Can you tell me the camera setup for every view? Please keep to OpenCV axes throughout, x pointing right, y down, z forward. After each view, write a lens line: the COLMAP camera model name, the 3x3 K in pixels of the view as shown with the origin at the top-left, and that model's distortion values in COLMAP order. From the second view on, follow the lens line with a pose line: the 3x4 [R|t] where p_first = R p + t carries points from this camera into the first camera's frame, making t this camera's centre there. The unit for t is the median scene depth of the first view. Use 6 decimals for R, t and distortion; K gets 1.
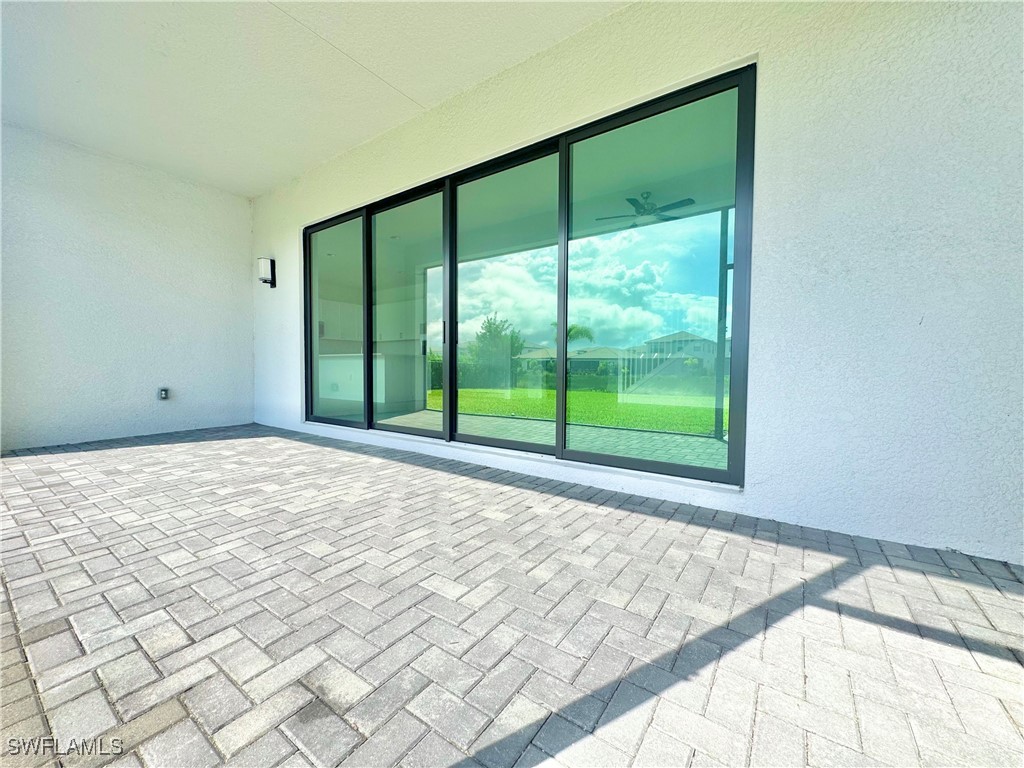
lens RADIAL K [[413.5, 0, 508.8], [0, 413.5, 384.5], [0, 0, 1]] dist [0.013892, -0.000164]
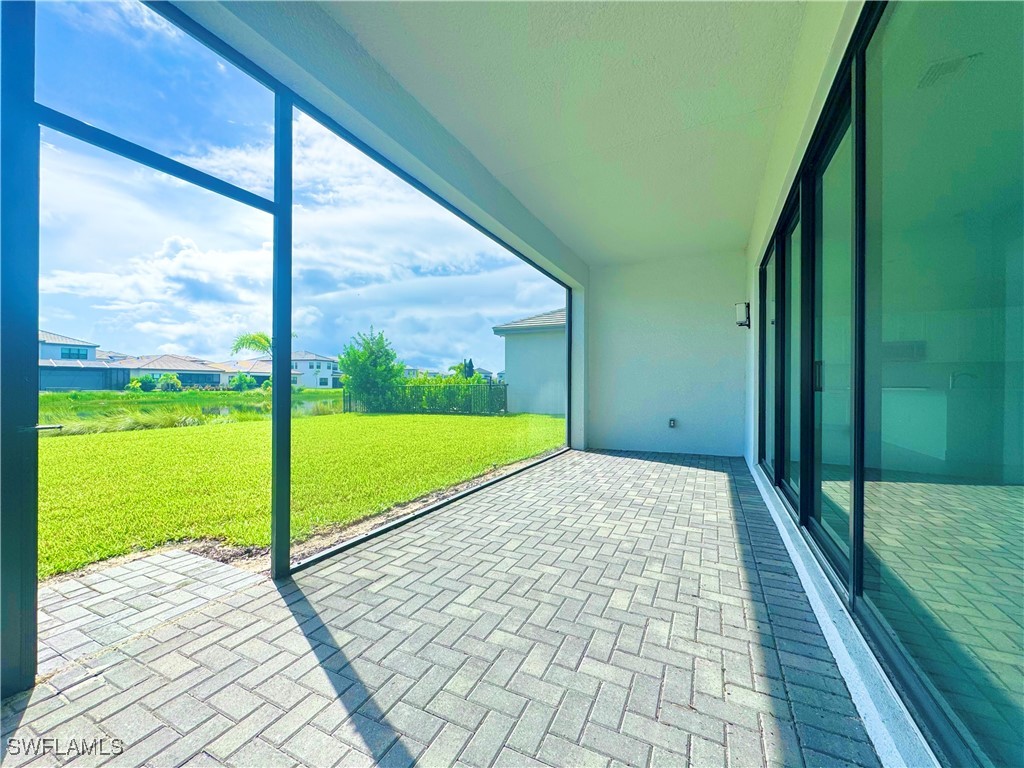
lens RADIAL K [[413.5, 0, 508.8], [0, 413.5, 384.5], [0, 0, 1]] dist [0.013892, -0.000164]
pose [[0.161792, -0.003527, -0.986819, 0.931652], [-0.043870, 0.998979, -0.010763, -0.152301], [0.985849, 0.045033, 0.161472, 0.663751]]
